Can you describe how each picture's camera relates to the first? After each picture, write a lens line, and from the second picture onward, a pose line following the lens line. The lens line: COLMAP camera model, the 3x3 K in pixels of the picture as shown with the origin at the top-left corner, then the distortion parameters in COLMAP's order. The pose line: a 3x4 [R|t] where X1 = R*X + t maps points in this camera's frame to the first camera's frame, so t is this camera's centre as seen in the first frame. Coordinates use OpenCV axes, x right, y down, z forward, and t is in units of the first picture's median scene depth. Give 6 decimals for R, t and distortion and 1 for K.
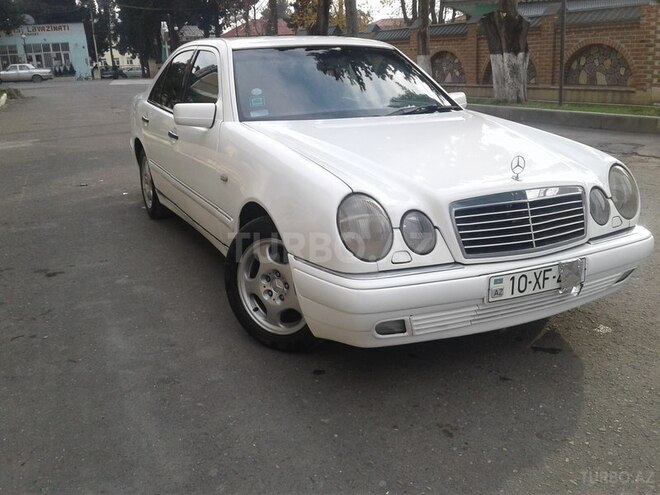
lens RADIAL K [[624.5, 0, 340.3], [0, 624.5, 227.0], [0, 0, 1]] dist [0.088208, -0.205026]
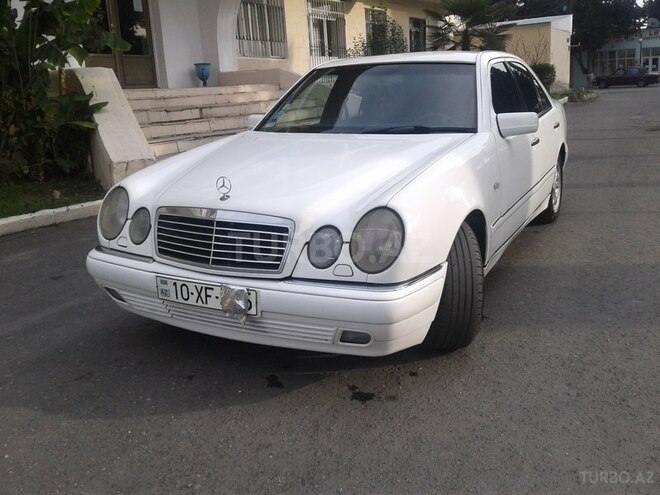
lens RADIAL K [[624.5, 0, 340.3], [0, 624.5, 227.0], [0, 0, 1]] dist [0.088208, -0.205026]
pose [[0.579711, 0.180267, -0.794631, 1.271507], [-0.182557, 0.979163, 0.088948, -0.163473], [0.794108, 0.093502, 0.600541, 0.545718]]
